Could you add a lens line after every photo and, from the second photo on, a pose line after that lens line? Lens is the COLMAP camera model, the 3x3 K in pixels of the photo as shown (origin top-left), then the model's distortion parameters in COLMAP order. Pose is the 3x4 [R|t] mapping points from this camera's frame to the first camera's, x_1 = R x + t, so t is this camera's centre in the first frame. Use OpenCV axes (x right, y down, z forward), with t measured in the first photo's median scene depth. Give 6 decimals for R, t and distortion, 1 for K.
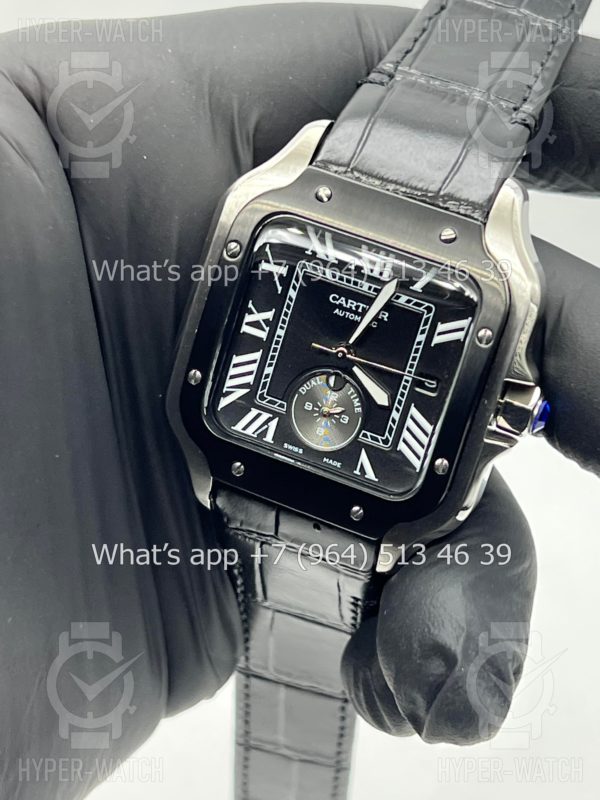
lens RADIAL K [[1793.5, 0, 300.0], [0, 1793.5, 400.0], [0, 0, 1]] dist [-0.016732, -0.012913]
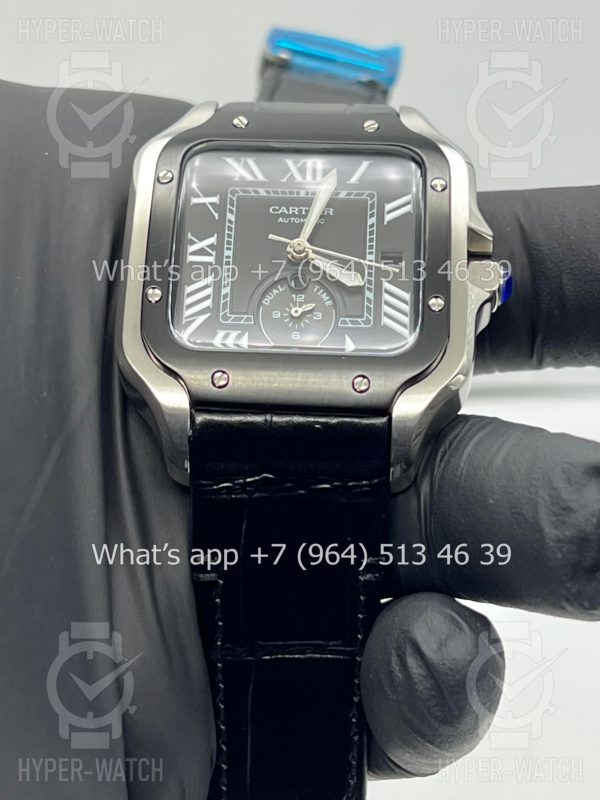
lens RADIAL K [[1801.5, 0, 300.0], [0, 1801.5, 400.0], [0, 0, 1]] dist [0.106603, 0.430826]
pose [[0.938247, -0.131149, 0.320144, -0.295005], [0.286490, 0.813282, -0.506454, 0.527485], [-0.193947, 0.566897, 0.800633, 0.265100]]
